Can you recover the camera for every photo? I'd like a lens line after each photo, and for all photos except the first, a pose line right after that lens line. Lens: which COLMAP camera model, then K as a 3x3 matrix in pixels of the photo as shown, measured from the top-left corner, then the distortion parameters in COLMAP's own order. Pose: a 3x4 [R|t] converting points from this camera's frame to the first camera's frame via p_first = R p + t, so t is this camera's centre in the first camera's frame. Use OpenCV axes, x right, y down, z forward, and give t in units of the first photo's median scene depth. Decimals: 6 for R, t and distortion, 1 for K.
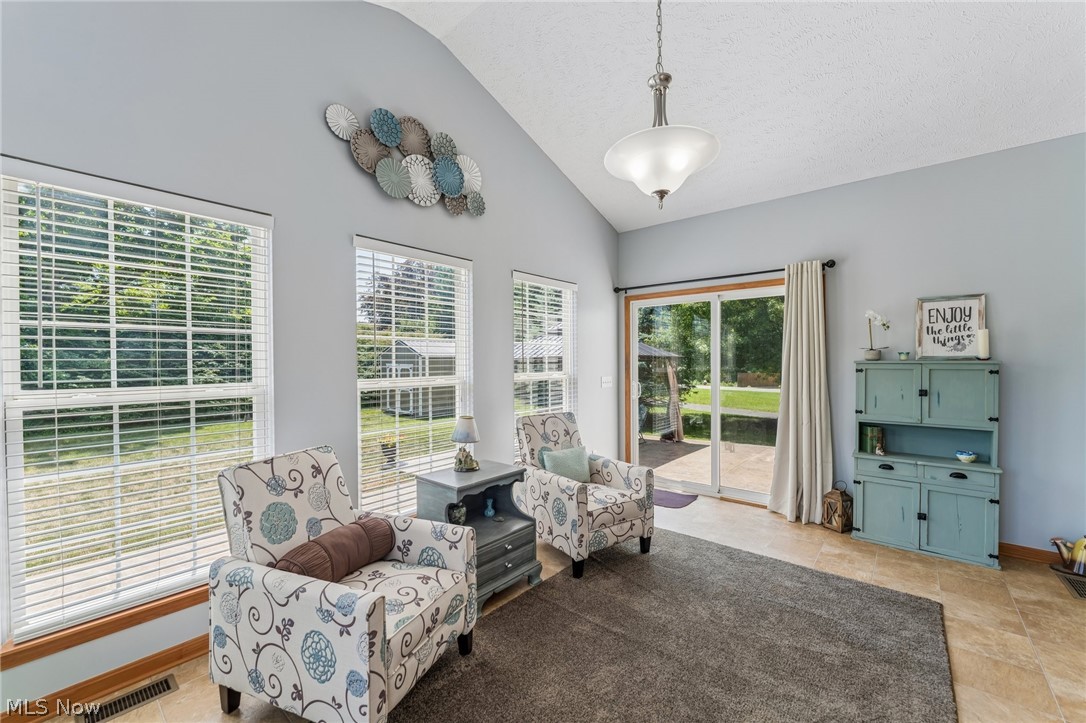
lens RADIAL K [[432.2, 0, 541.6], [0, 432.2, 364.1], [0, 0, 1]] dist [-0.000507, -0.000344]
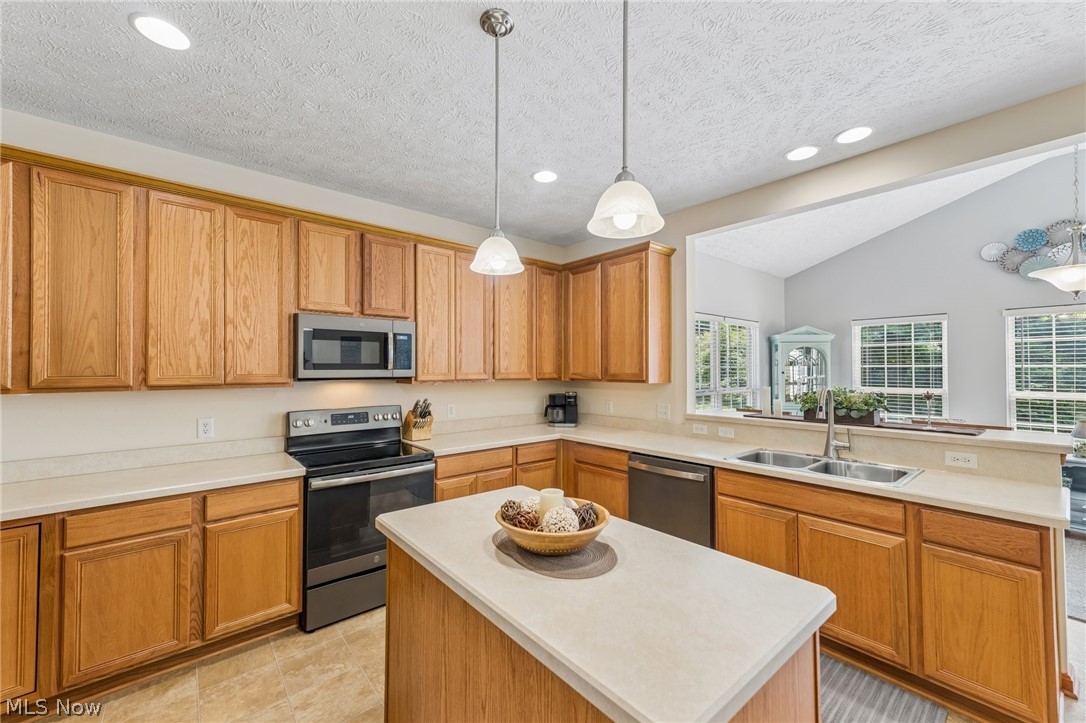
lens RADIAL K [[430.2, 0, 541.4], [0, 430.2, 363.9], [0, 0, 1]] dist [0.015303, 0.000229]
pose [[-0.169815, -0.005828, -0.985459, 1.351125], [-0.003770, 0.999979, -0.005264, -0.046698], [0.985469, 0.002821, -0.169833, -0.468855]]
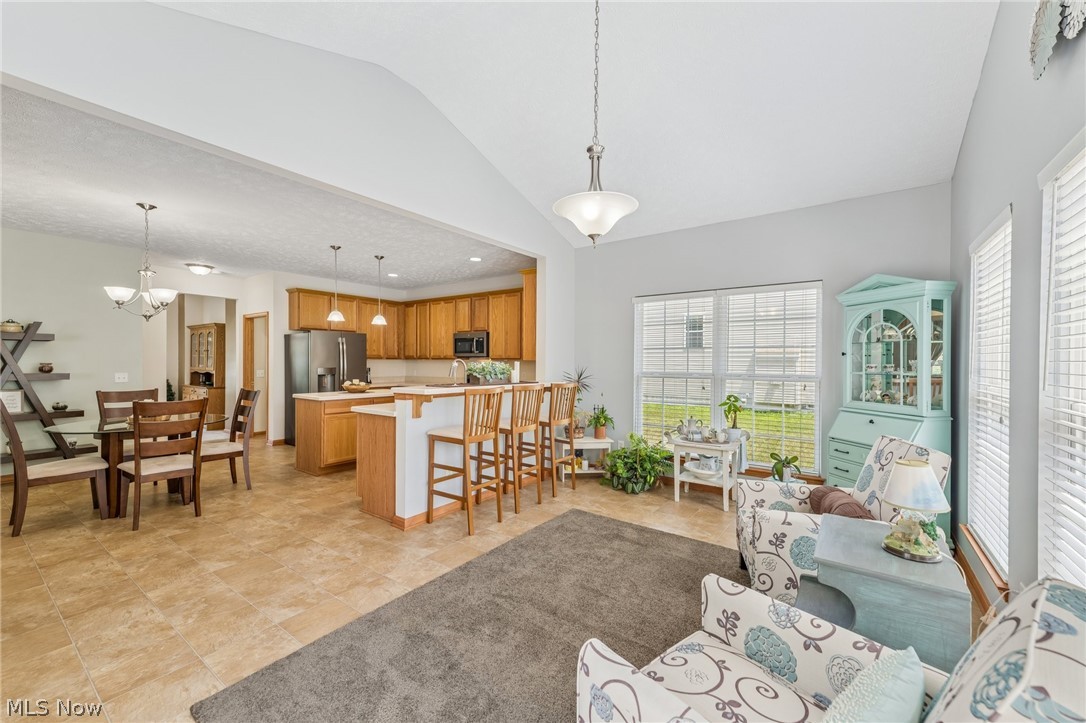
lens RADIAL K [[432.2, 0, 541.6], [0, 432.2, 364.1], [0, 0, 1]] dist [-0.000507, -0.000344]
pose [[-0.997540, 0.002382, -0.070059, 0.294041], [0.001324, 0.999885, 0.015138, -0.015180], [0.070087, 0.015008, -0.997428, 1.303096]]
